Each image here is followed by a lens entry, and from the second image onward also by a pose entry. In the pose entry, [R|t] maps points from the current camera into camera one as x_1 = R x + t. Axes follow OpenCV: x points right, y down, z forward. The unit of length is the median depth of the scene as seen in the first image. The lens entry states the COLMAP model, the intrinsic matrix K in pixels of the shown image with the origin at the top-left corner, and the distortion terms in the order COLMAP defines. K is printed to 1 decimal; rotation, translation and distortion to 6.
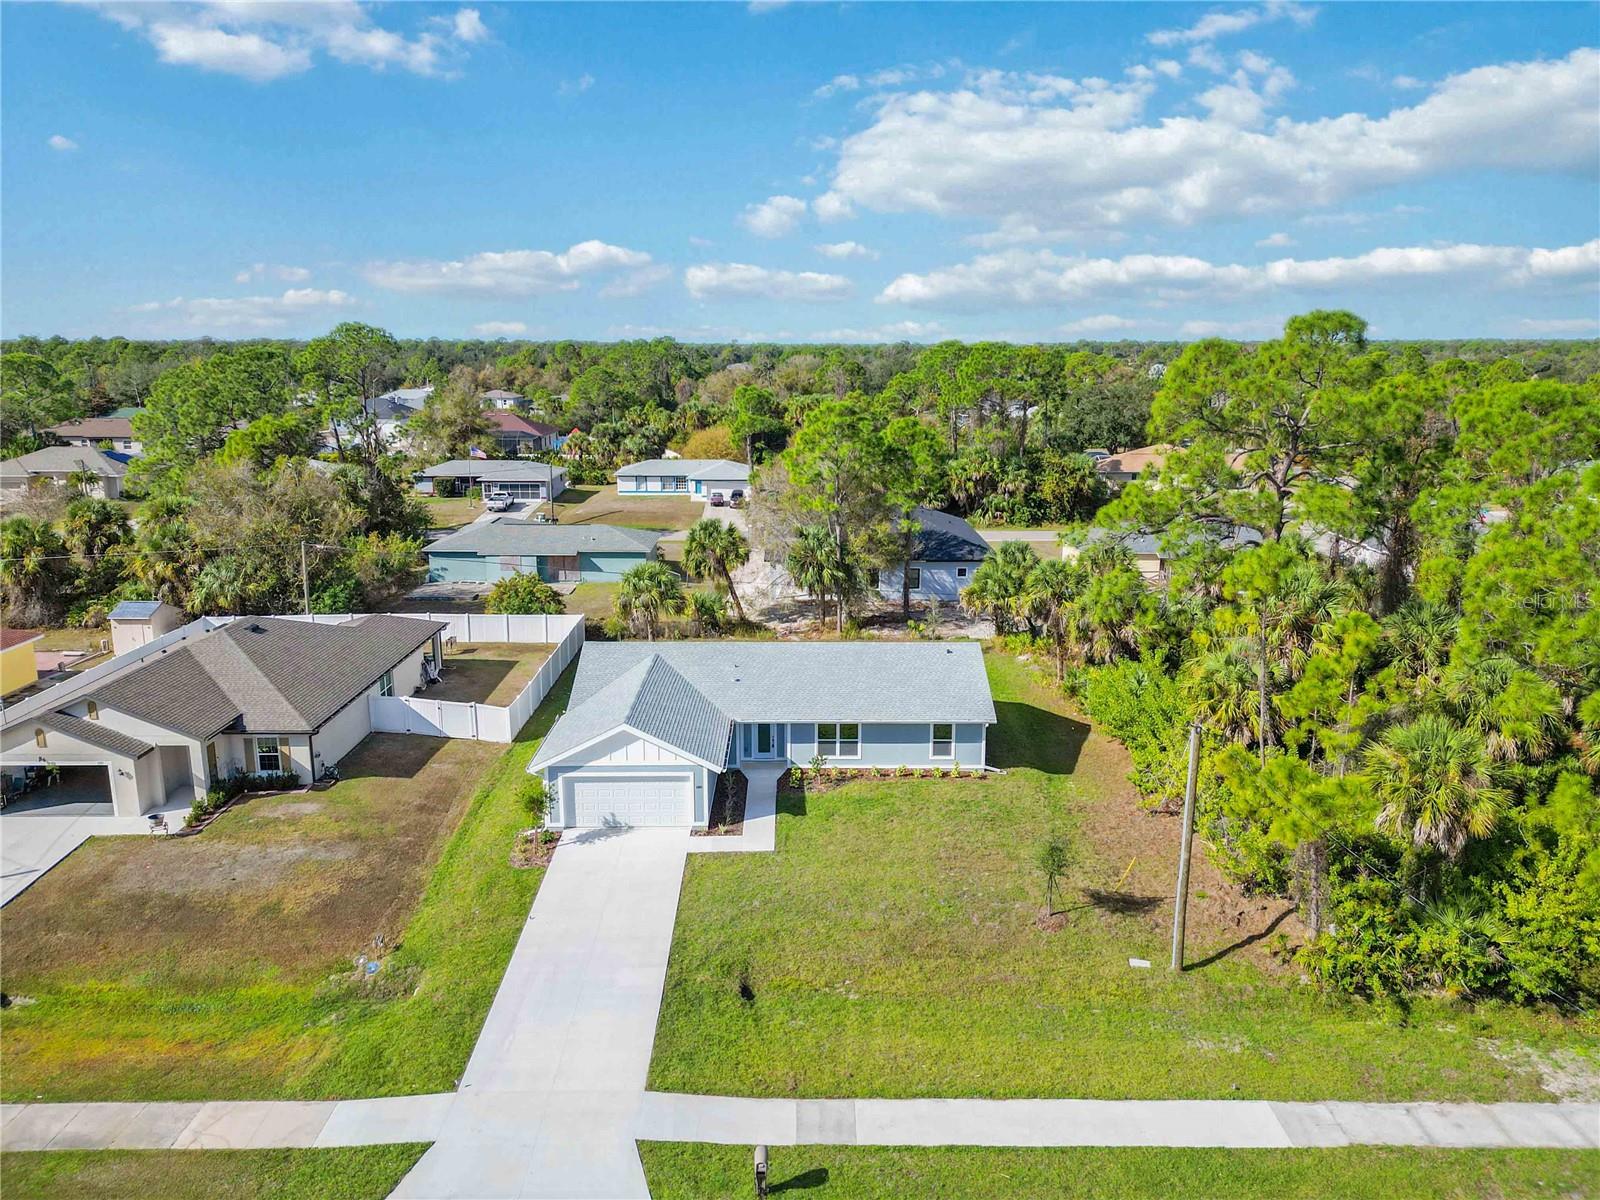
lens RADIAL K [[1152.2, 0, 800.0], [0, 1152.2, 600.0], [0, 0, 1]] dist [0.082130, -0.091551]
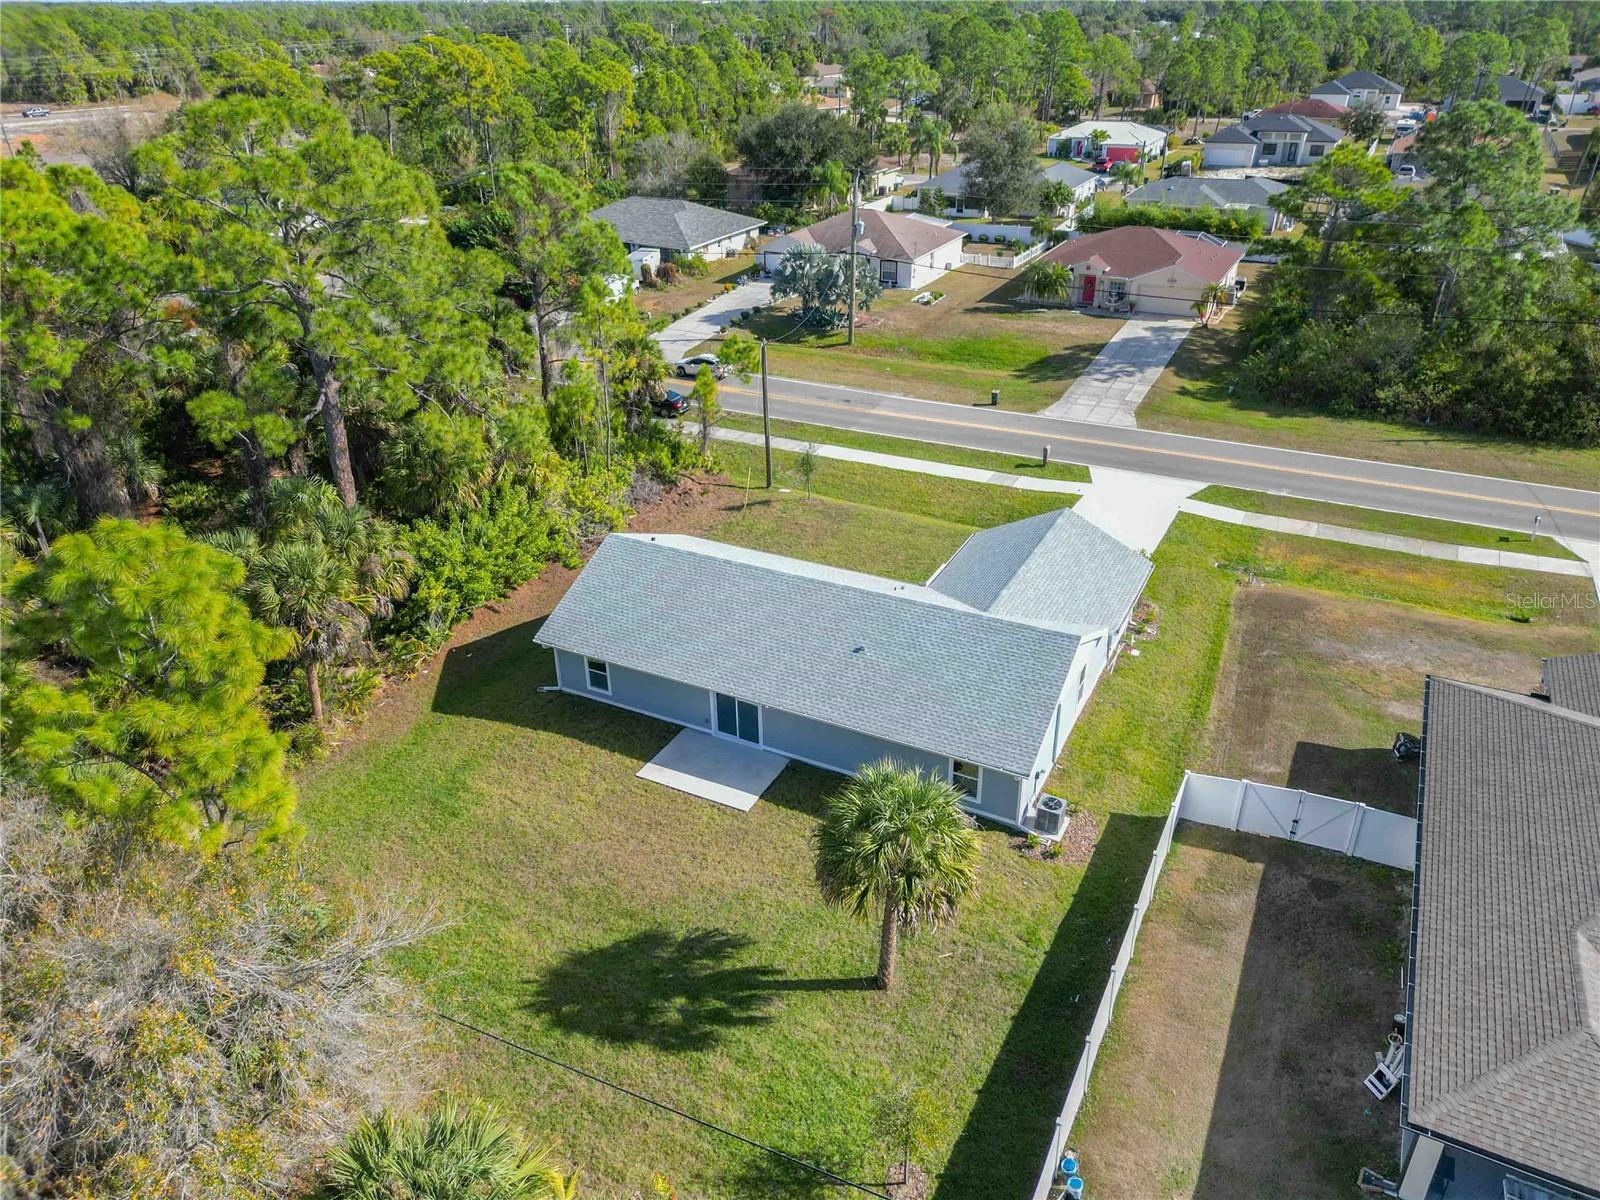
lens RADIAL K [[1120.4, 0, 800.0], [0, 1120.4, 600.0], [0, 0, 1]] dist [0.077655, -0.082109]
pose [[-0.887363, -0.204284, 0.413346, -0.336460], [0.113056, 0.772719, 0.624599, -0.449046], [-0.446996, 0.600978, -0.662586, 1.624534]]
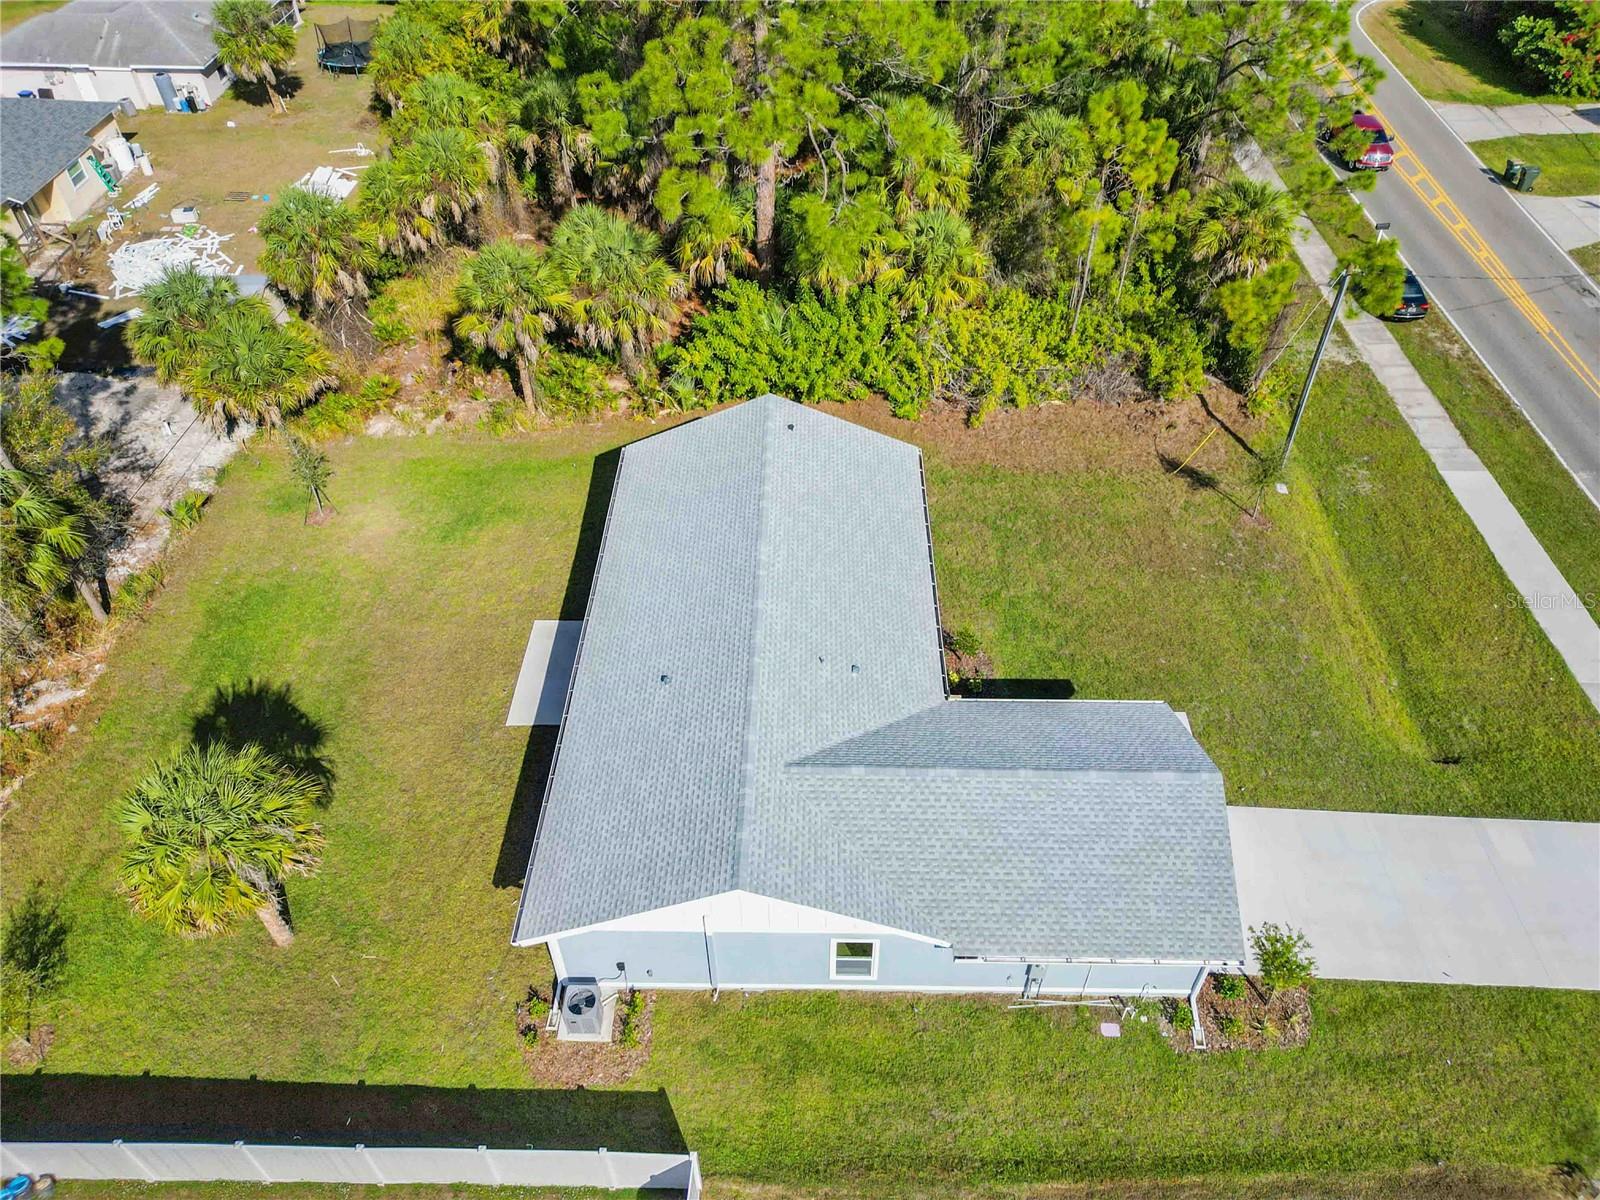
lens RADIAL K [[1120.1, 0, 797.2], [0, 1120.1, 603.6], [0, 0, 1]] dist [0.056977, -0.054886]
pose [[0.020441, -0.687595, 0.725807, -0.457557], [0.221159, 0.711084, 0.667419, -0.345601], [-0.975024, 0.146875, 0.166603, 0.959737]]
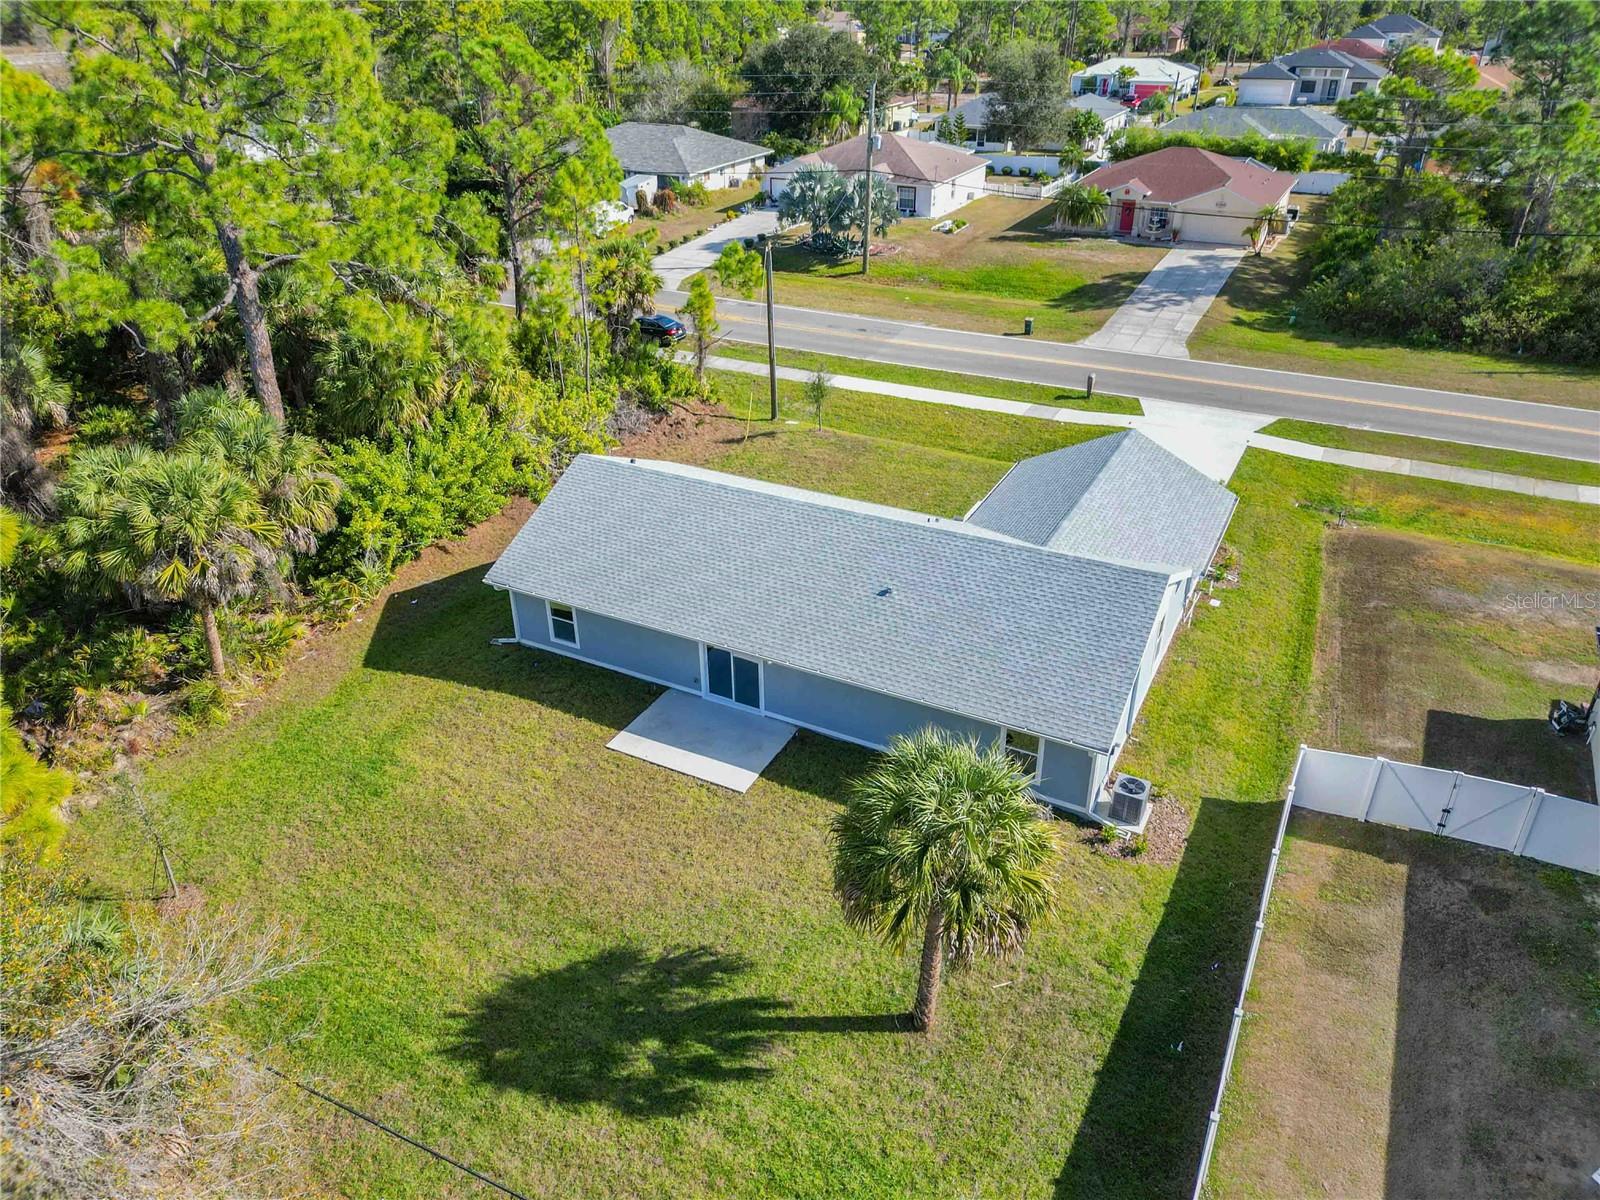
lens RADIAL K [[1120.4, 0, 800.0], [0, 1120.4, 600.0], [0, 0, 1]] dist [0.077655, -0.082109]
pose [[-0.884356, -0.220086, 0.411676, -0.275384], [0.110913, 0.757568, 0.643265, -0.337221], [-0.453446, 0.614535, -0.645549, 1.539764]]
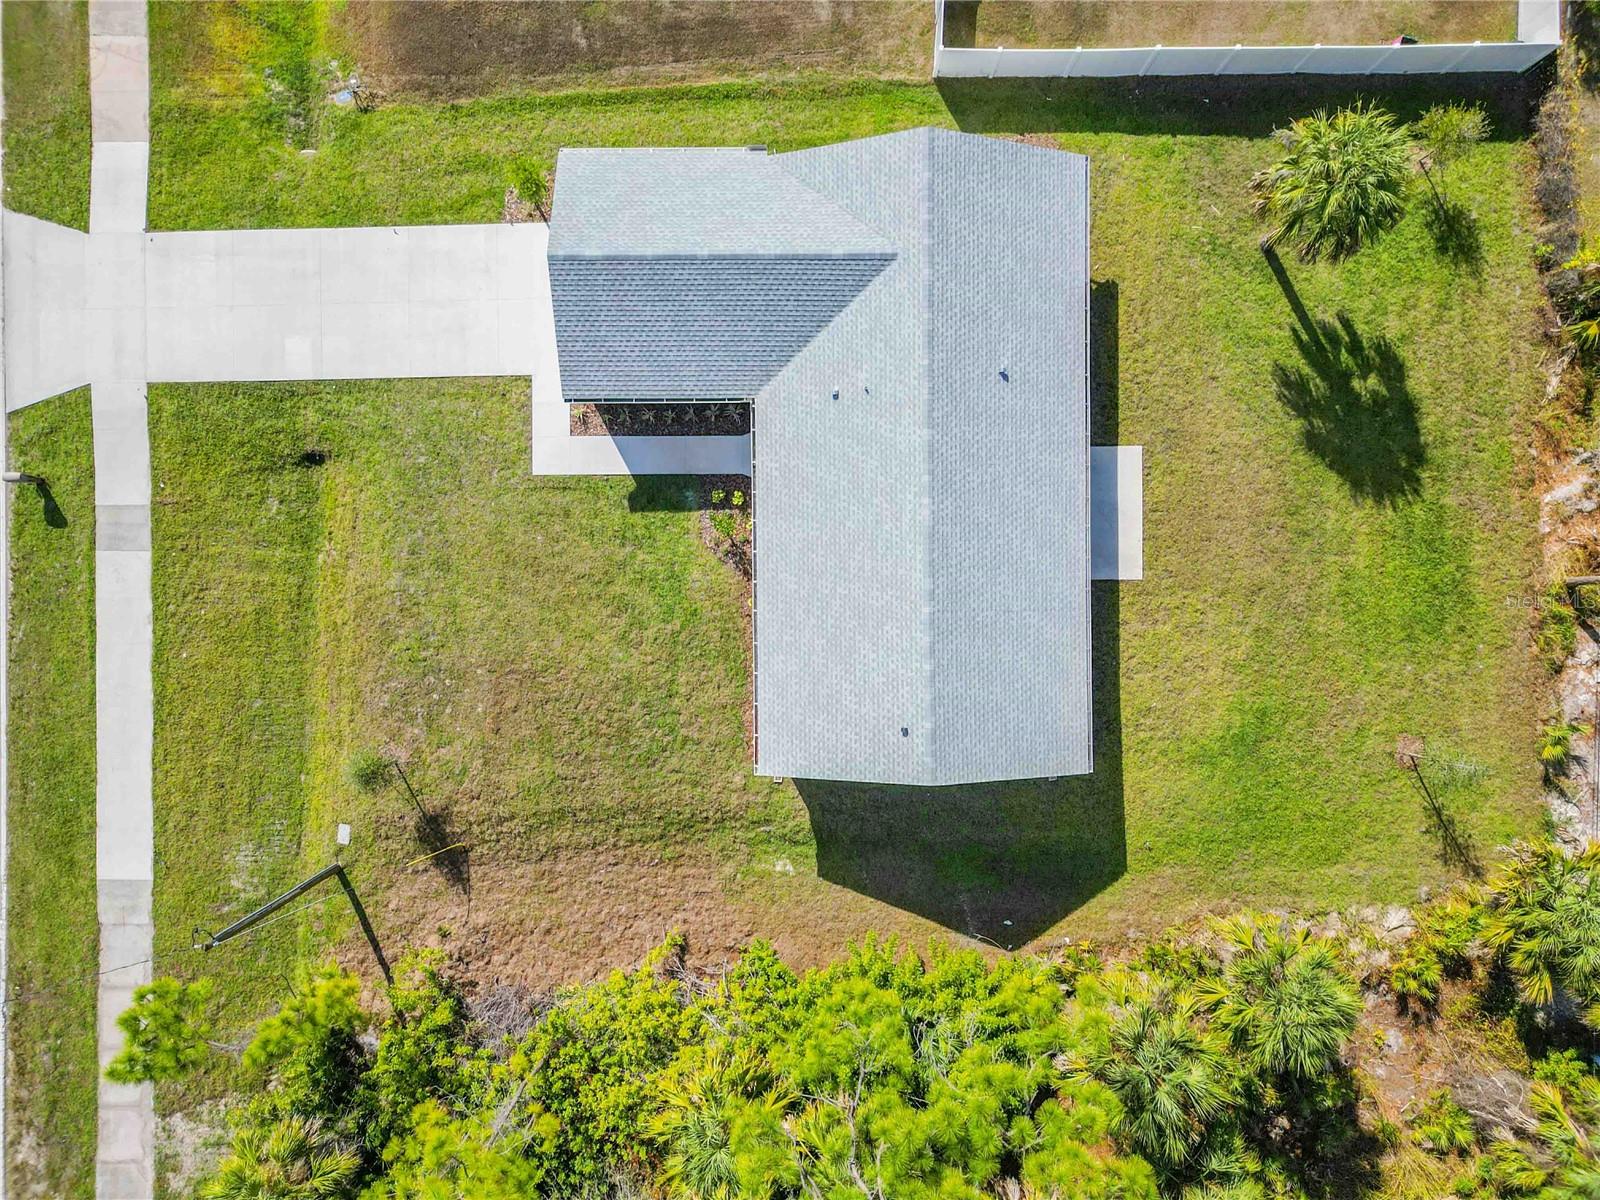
lens RADIAL K [[1120.4, 0, 800.0], [0, 1120.4, 600.0], [0, 0, 1]] dist [0.077655, -0.082109]
pose [[0.004029, 0.999973, -0.006163, 0.067272], [-0.217667, 0.006893, 0.975999, -0.563167], [0.976015, -0.002591, 0.217689, 0.867682]]
